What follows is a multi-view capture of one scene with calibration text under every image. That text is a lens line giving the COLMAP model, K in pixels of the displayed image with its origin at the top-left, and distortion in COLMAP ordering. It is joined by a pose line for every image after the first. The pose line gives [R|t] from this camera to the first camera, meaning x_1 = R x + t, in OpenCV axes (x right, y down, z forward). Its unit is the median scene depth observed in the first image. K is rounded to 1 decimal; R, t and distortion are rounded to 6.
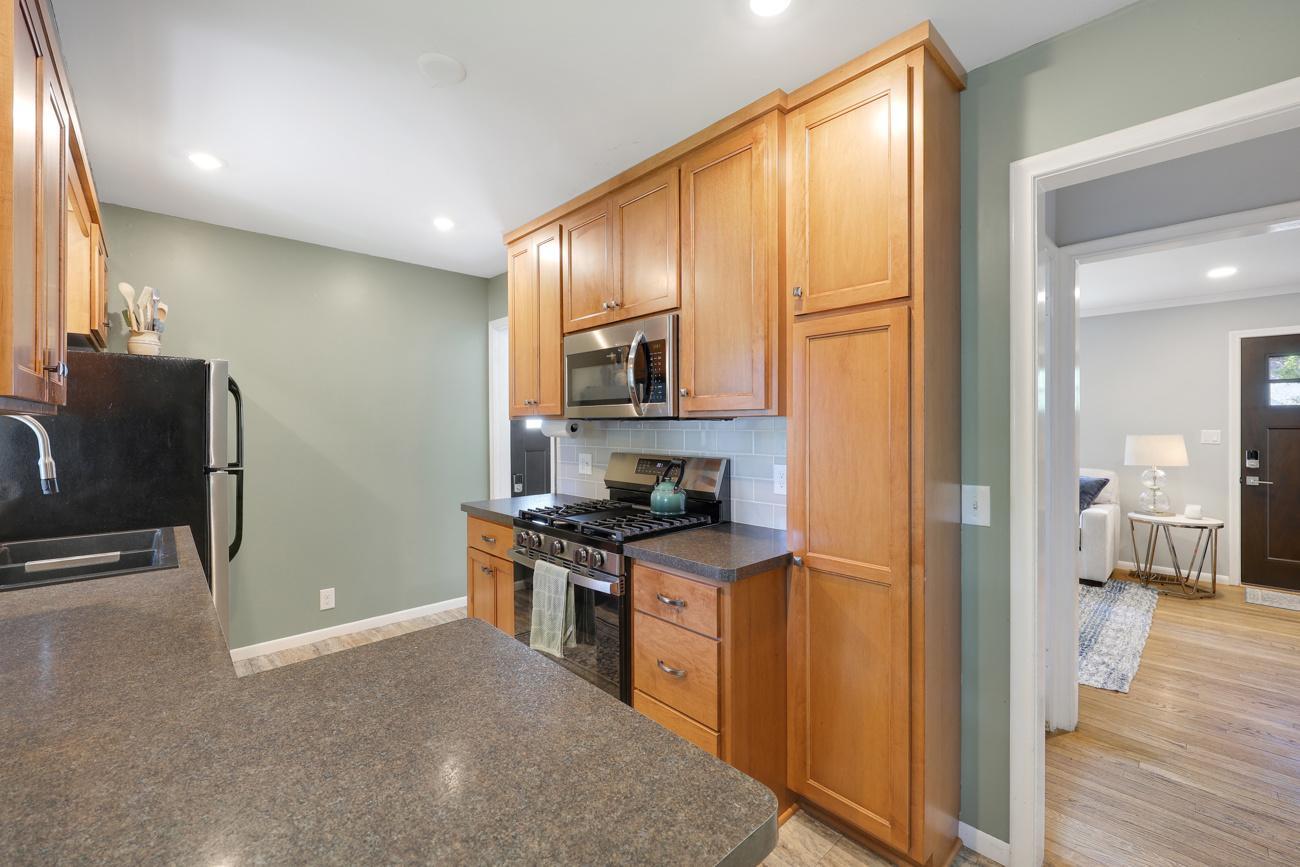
lens RADIAL K [[530.3, 0, 650.7], [0, 530.3, 429.6], [0, 0, 1]] dist [0.000513, 0.000573]
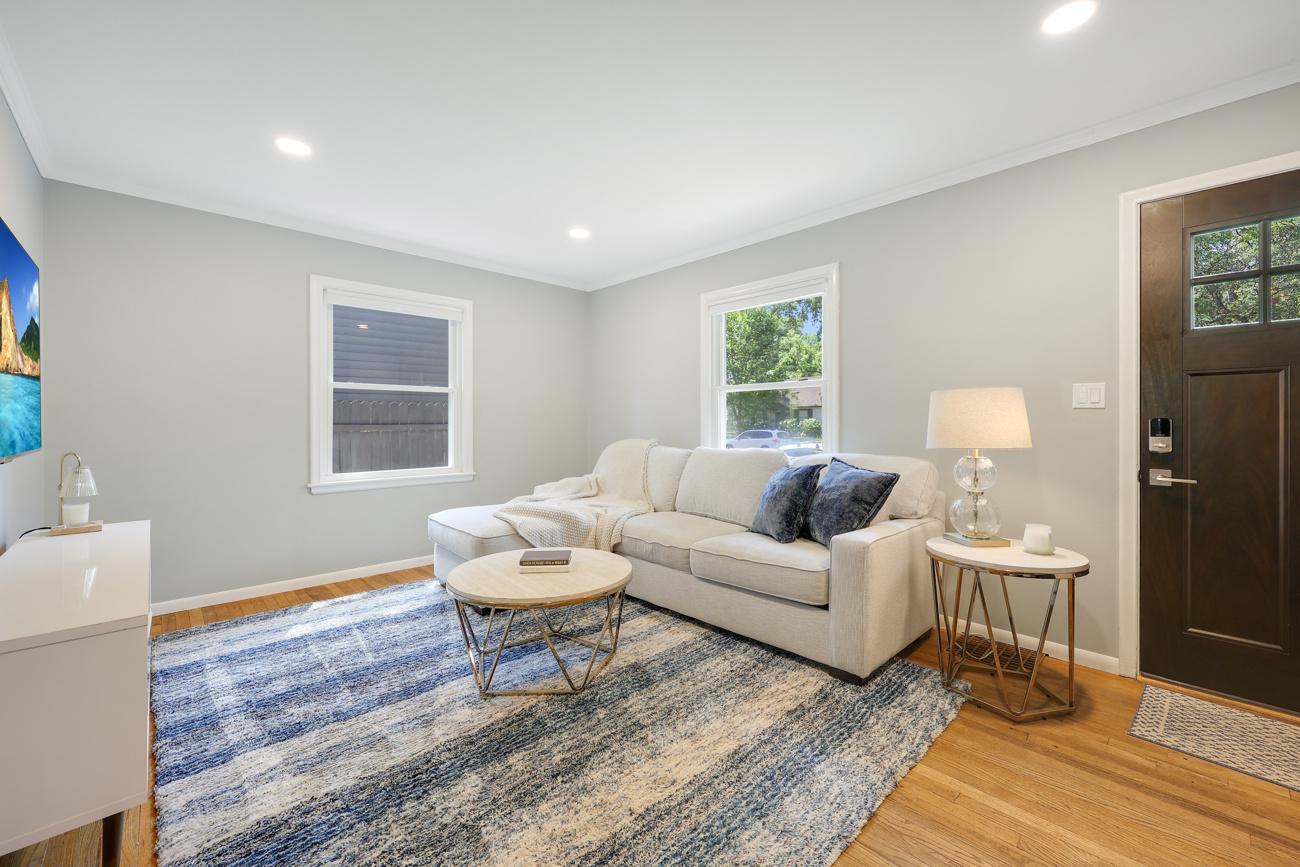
lens RADIAL K [[530.3, 0, 655.1], [0, 530.3, 425.8], [0, 0, 1]] dist [0.000513, 0.000573]
pose [[0.999999, -0.000590, 0.000992, 0.640434], [0.000588, 0.999999, 0.001101, 0.045170], [-0.000993, -0.001100, 0.999999, 0.483824]]
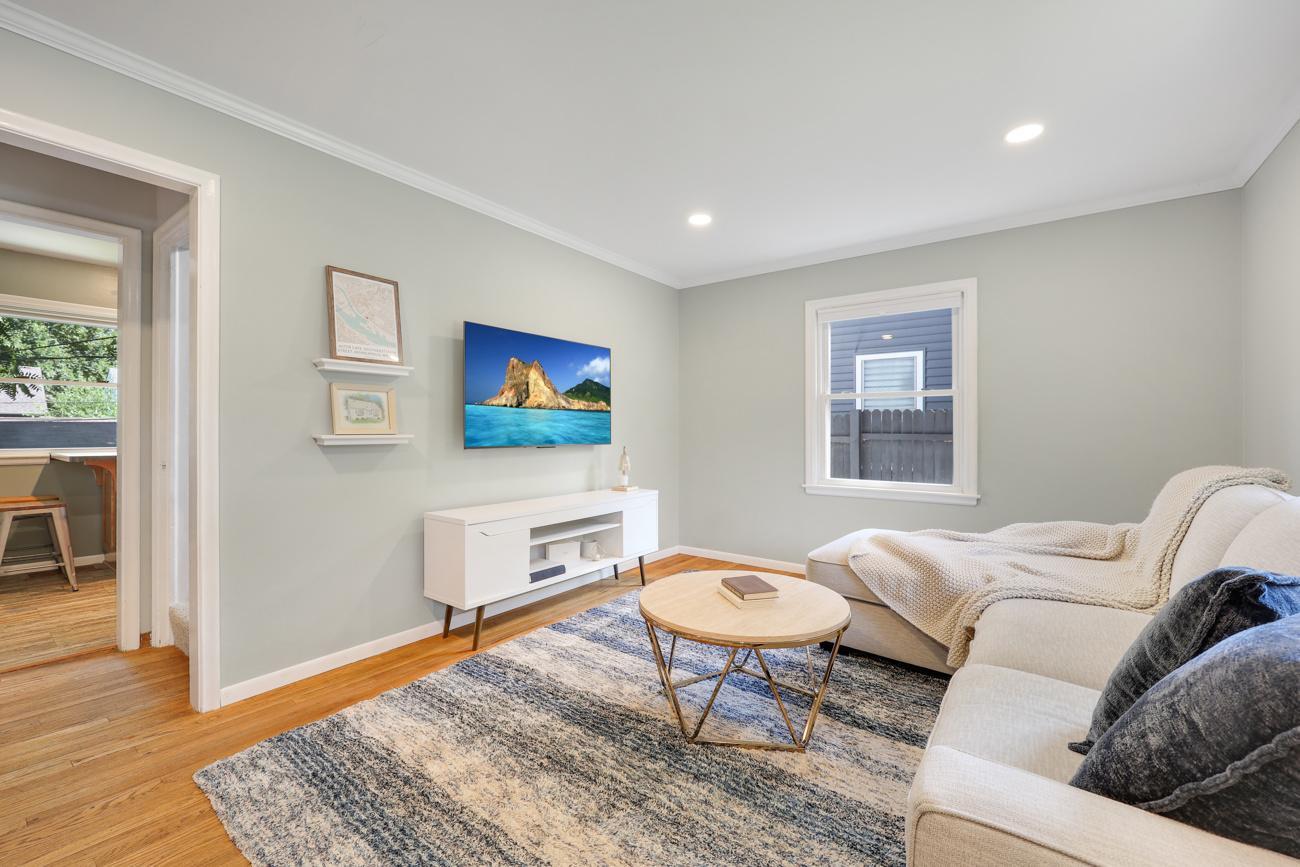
lens RADIAL K [[530.3, 0, 655.0], [0, 530.3, 438.4], [0, 0, 1]] dist [0.000513, 0.000573]
pose [[0.162626, 0.015837, -0.986561, 0.989377], [-0.005804, 0.999869, 0.015094, 0.040941], [0.986671, 0.003272, 0.162697, 0.880001]]
